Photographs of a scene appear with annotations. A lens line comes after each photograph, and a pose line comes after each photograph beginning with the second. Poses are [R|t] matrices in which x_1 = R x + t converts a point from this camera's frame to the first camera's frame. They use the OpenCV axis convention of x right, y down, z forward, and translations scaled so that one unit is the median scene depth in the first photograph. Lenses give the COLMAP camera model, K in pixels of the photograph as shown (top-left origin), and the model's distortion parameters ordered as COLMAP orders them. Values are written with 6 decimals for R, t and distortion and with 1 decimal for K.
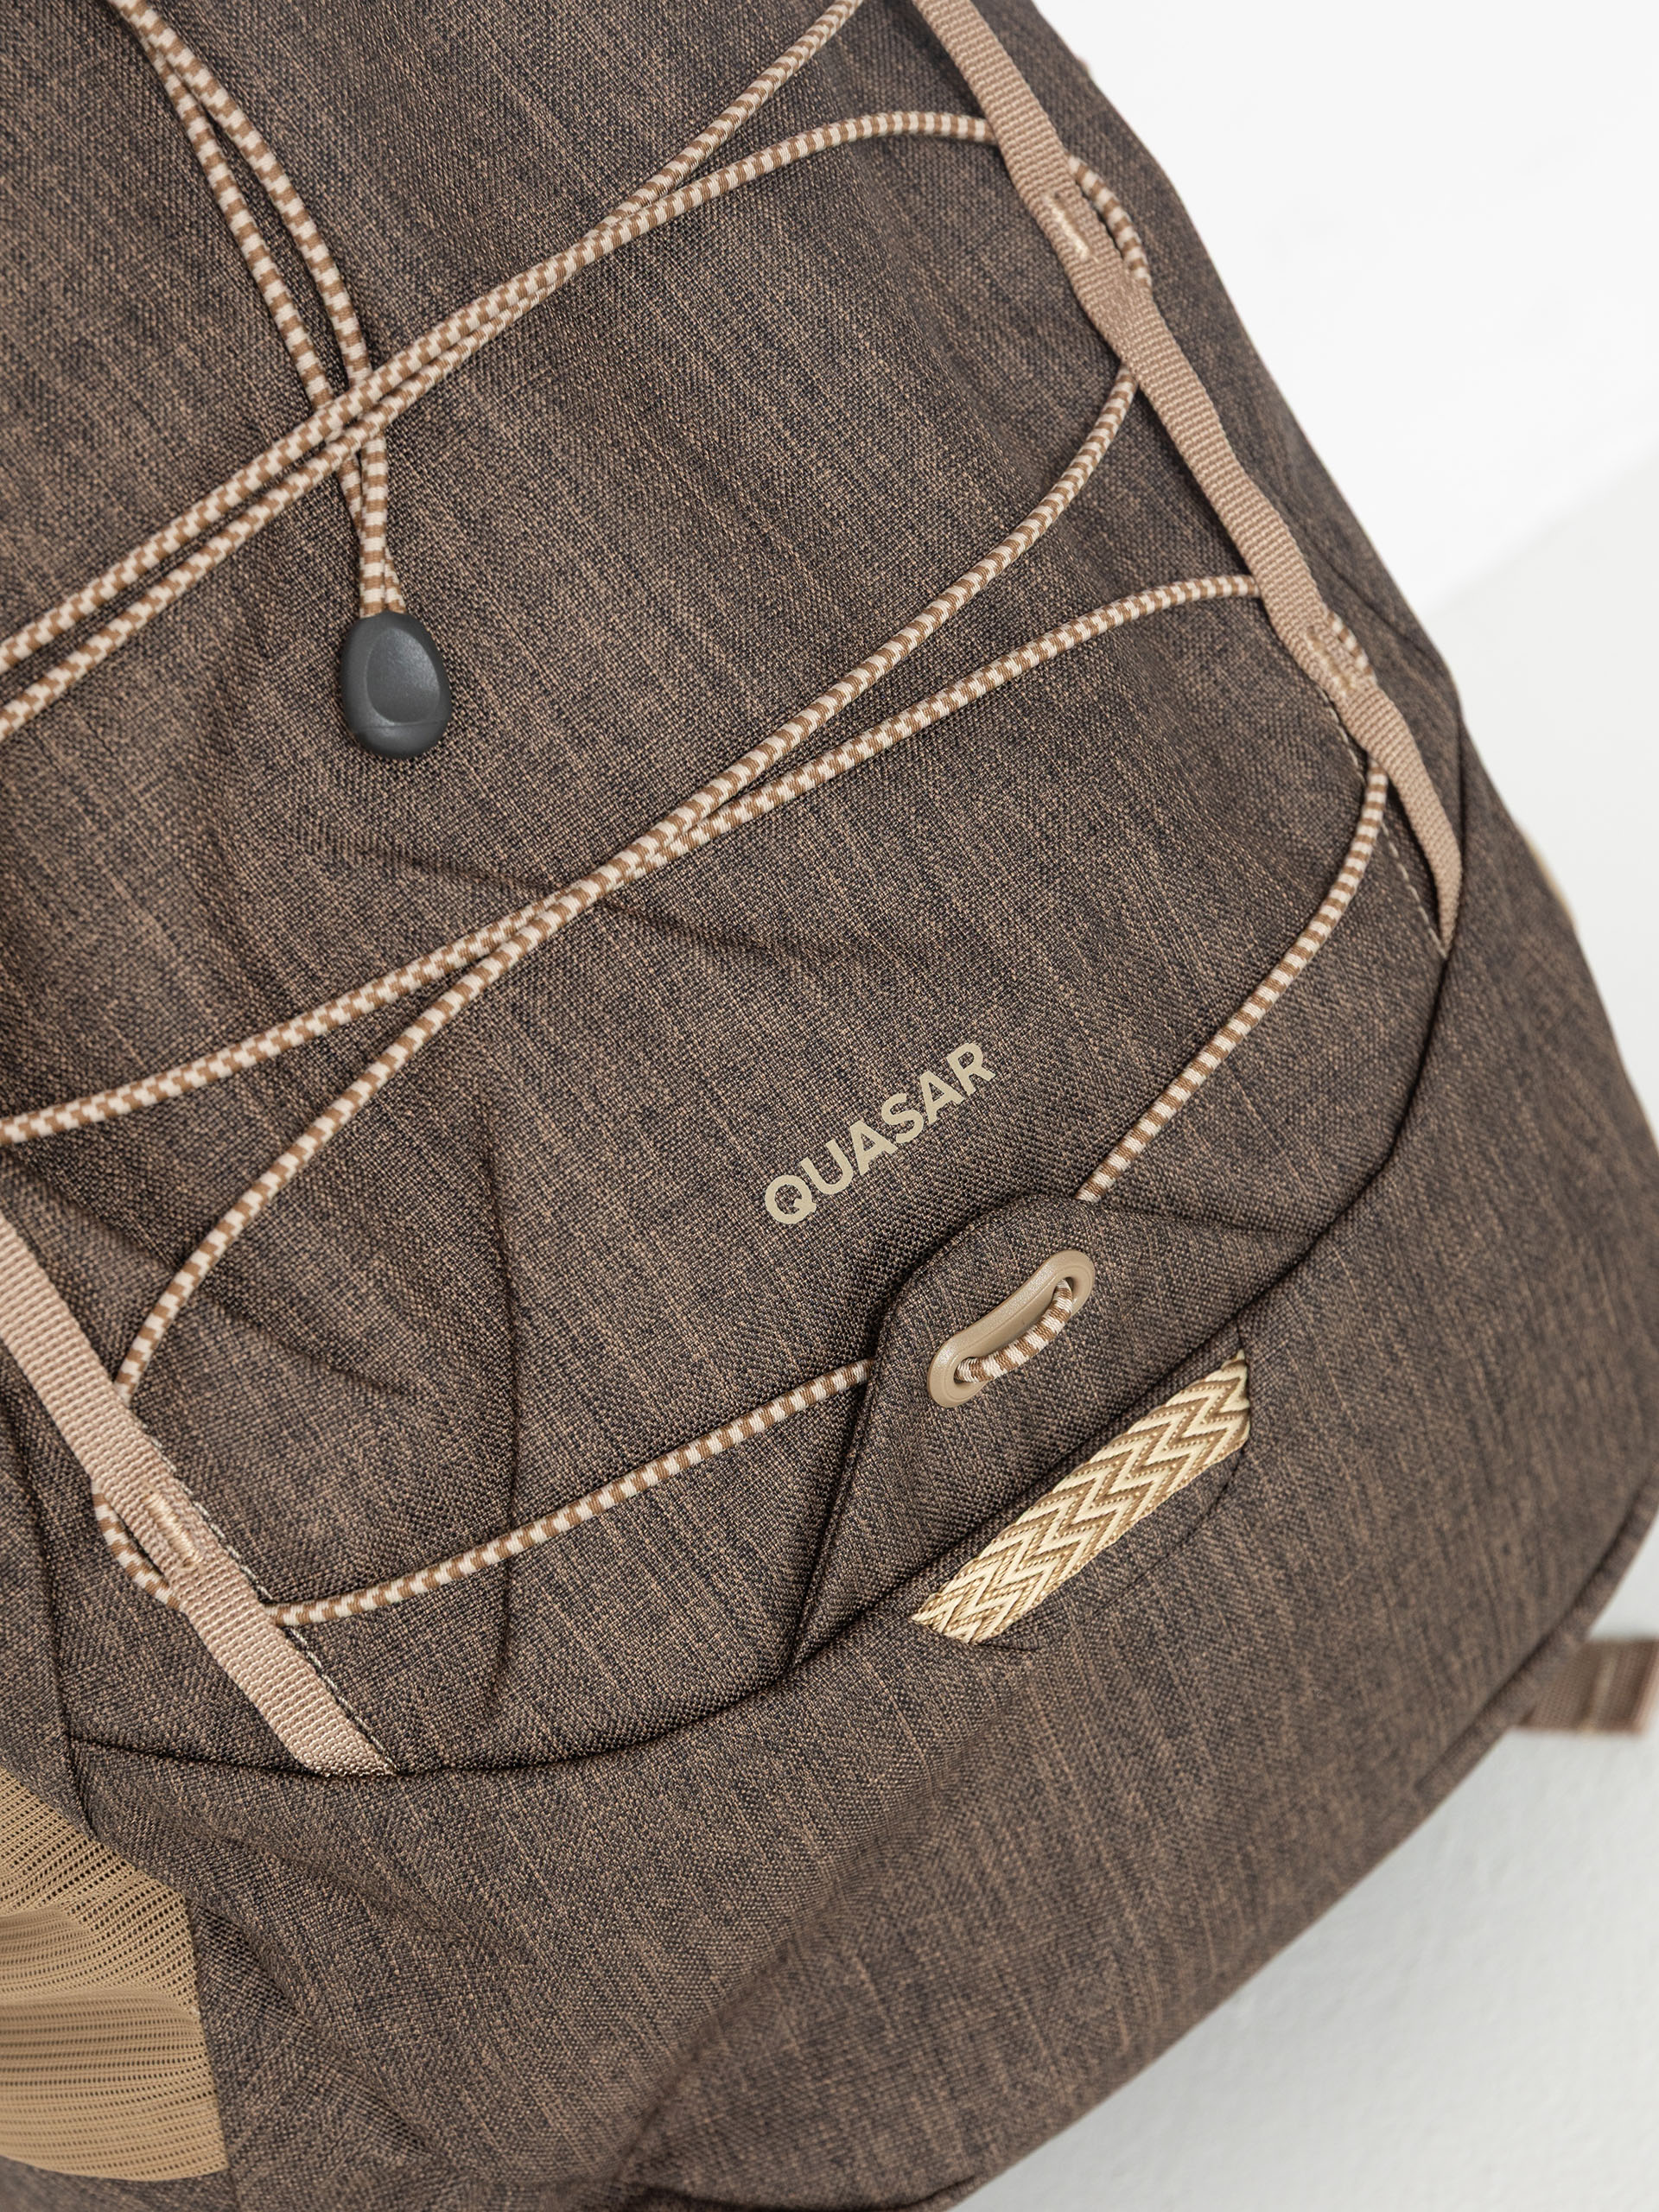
lens RADIAL K [[4363.8, 0, 830.1], [0, 4363.8, 1106.6], [0, 0, 1]] dist [-0.012151, 0.000000]
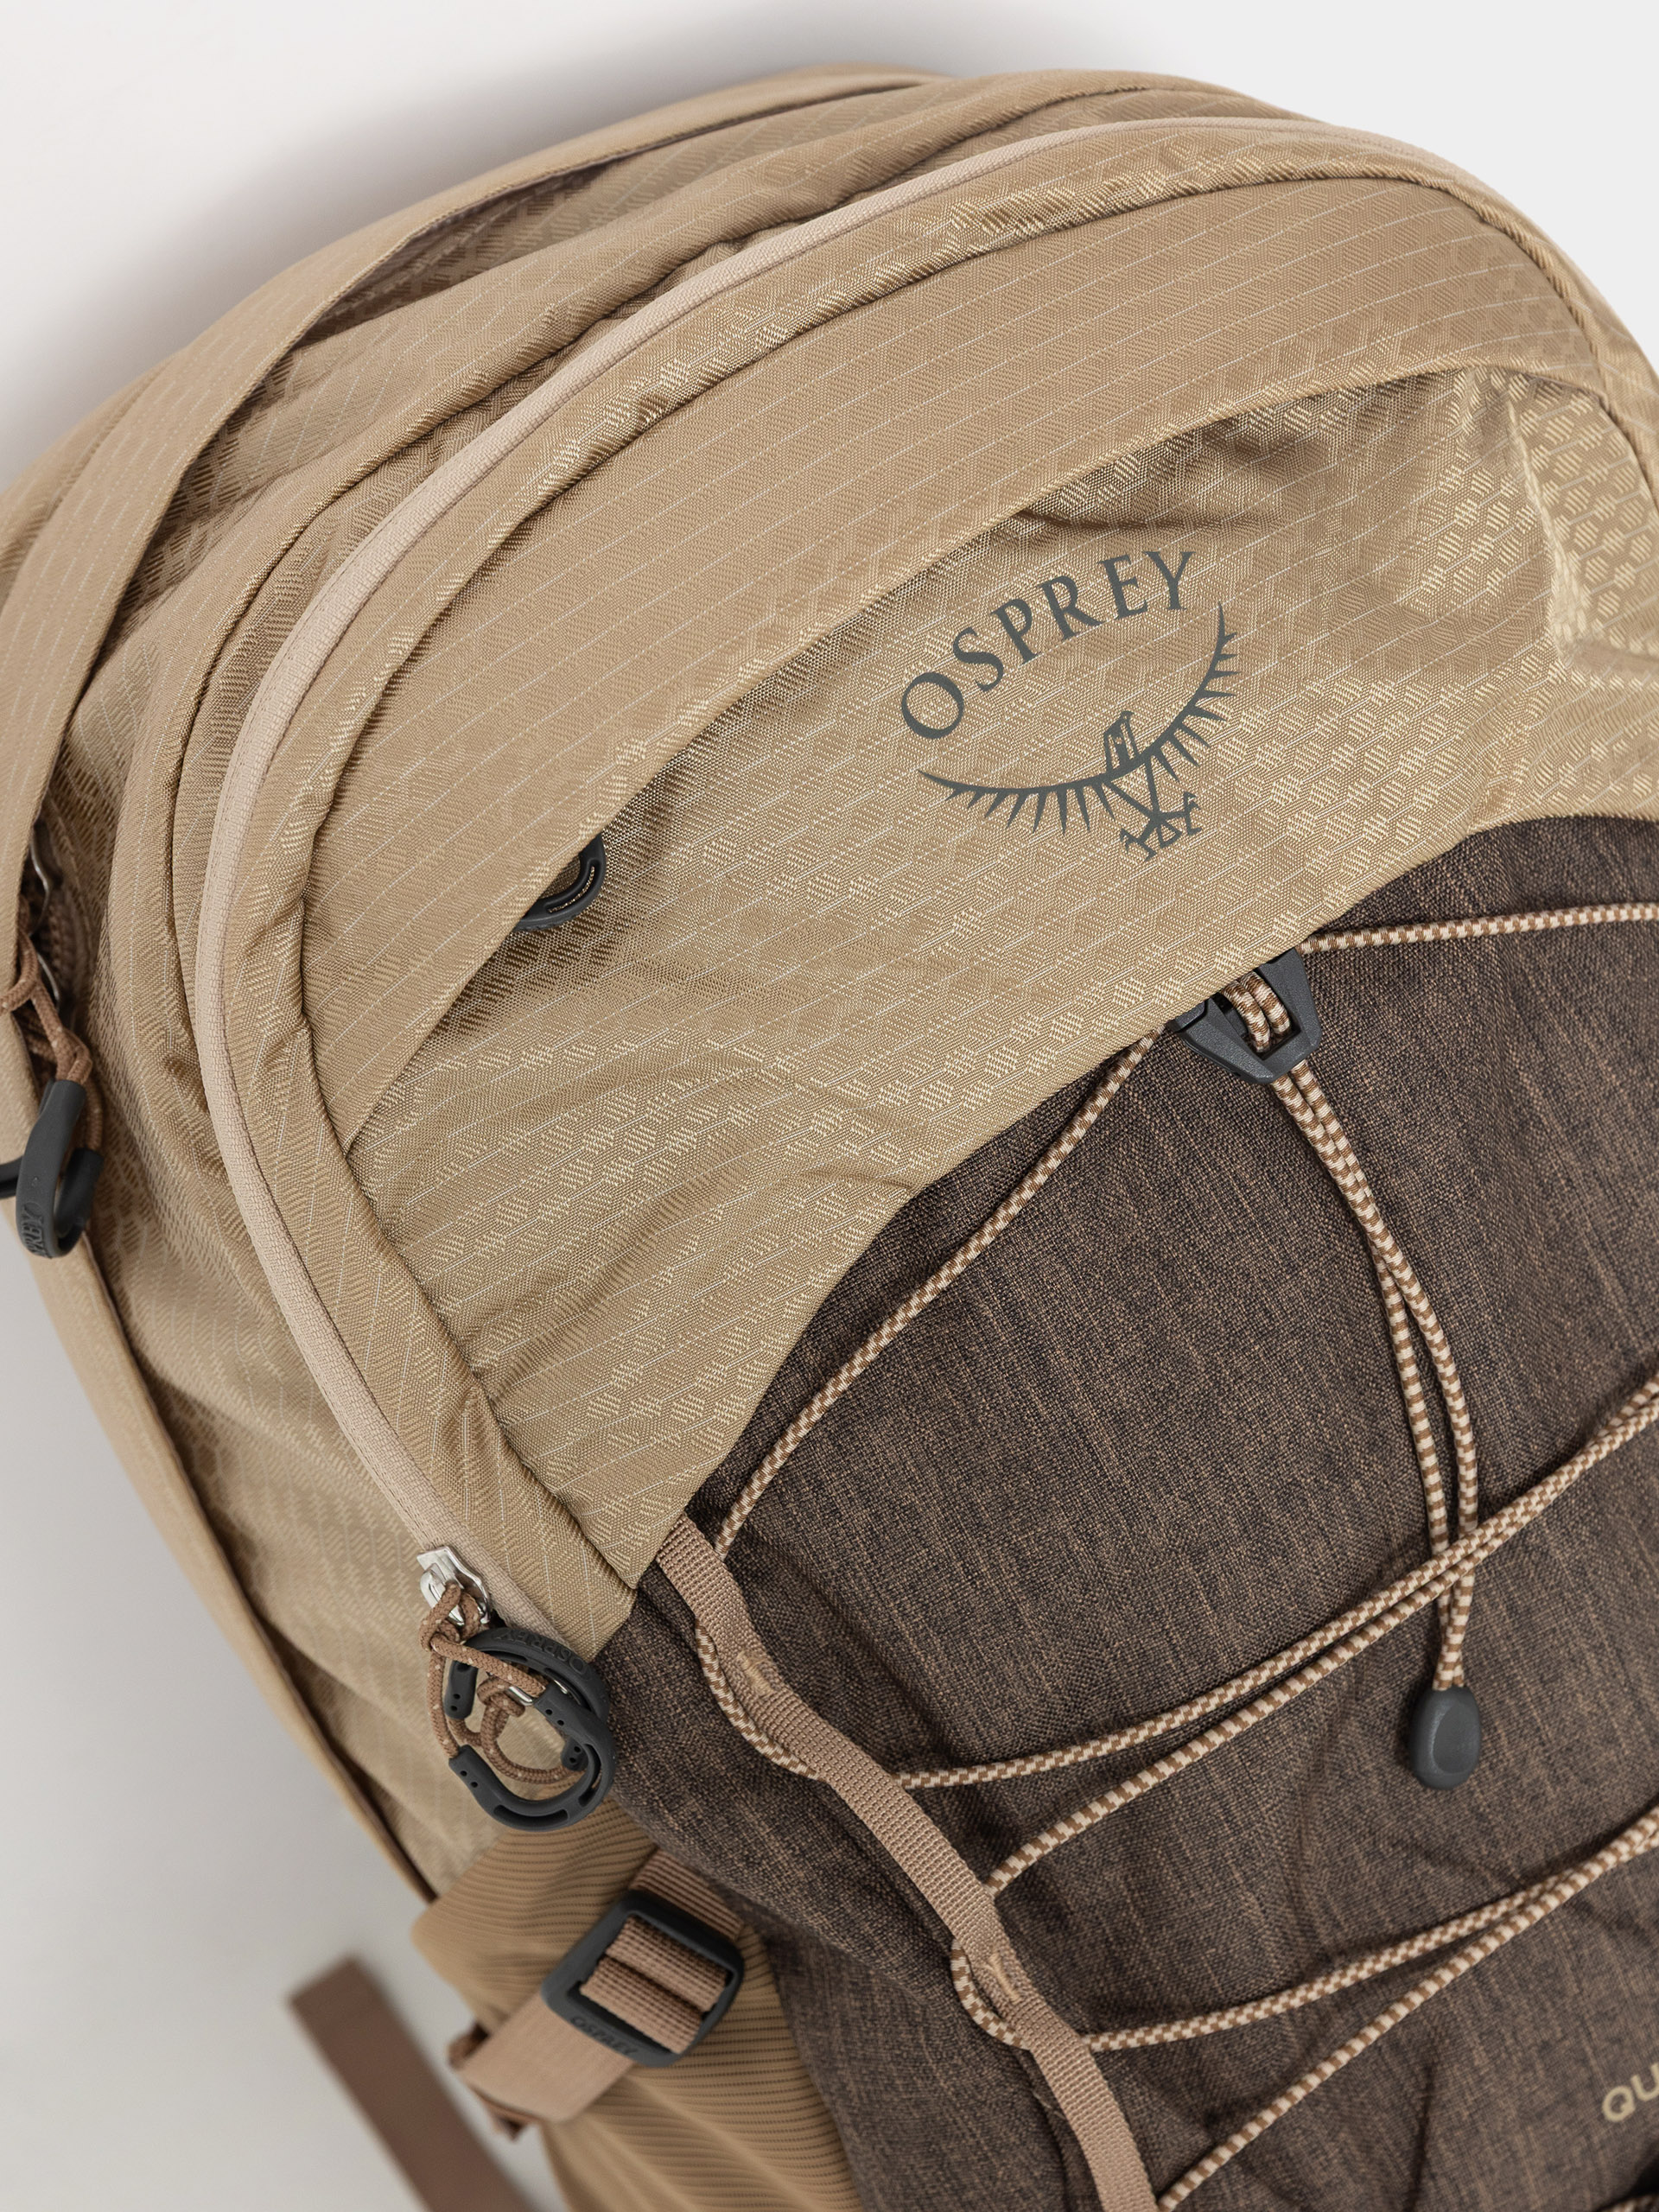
lens RADIAL K [[4363.8, 0, 828.8], [0, 4363.8, 1104.8], [0, 0, 1]] dist [-0.012151, 0.000000]
pose [[0.976881, 0.177165, 0.119651, -0.478685], [-0.197433, 0.962305, 0.187056, -0.495466], [-0.082001, -0.206355, 0.975035, -0.251417]]
